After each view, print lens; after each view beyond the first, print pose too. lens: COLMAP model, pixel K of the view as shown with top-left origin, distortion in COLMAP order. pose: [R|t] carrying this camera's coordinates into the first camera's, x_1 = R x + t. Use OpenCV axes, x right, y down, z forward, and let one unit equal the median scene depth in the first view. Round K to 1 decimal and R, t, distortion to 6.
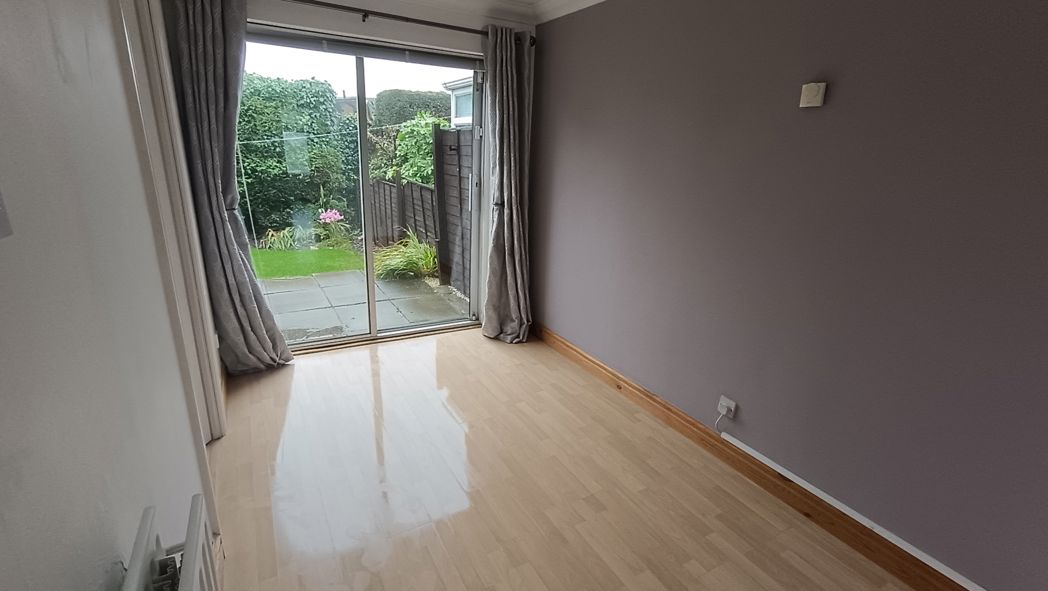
lens RADIAL K [[481.1, 0, 524.0], [0, 481.1, 295.5], [0, 0, 1]] dist [0.002814, 0.000172]
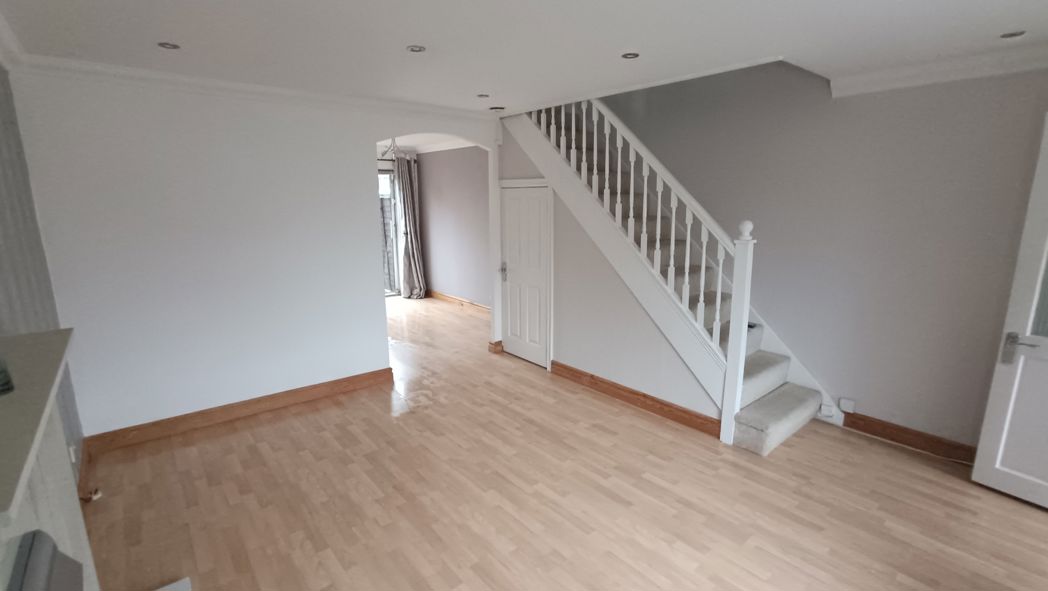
lens RADIAL K [[481.1, 0, 524.0], [0, 481.1, 295.5], [0, 0, 1]] dist [0.002814, 0.000172]
pose [[0.984489, -0.078476, 0.156918, 0.107967], [0.092581, 0.992097, -0.084691, 0.309642], [-0.149032, 0.097905, 0.983974, -1.144356]]
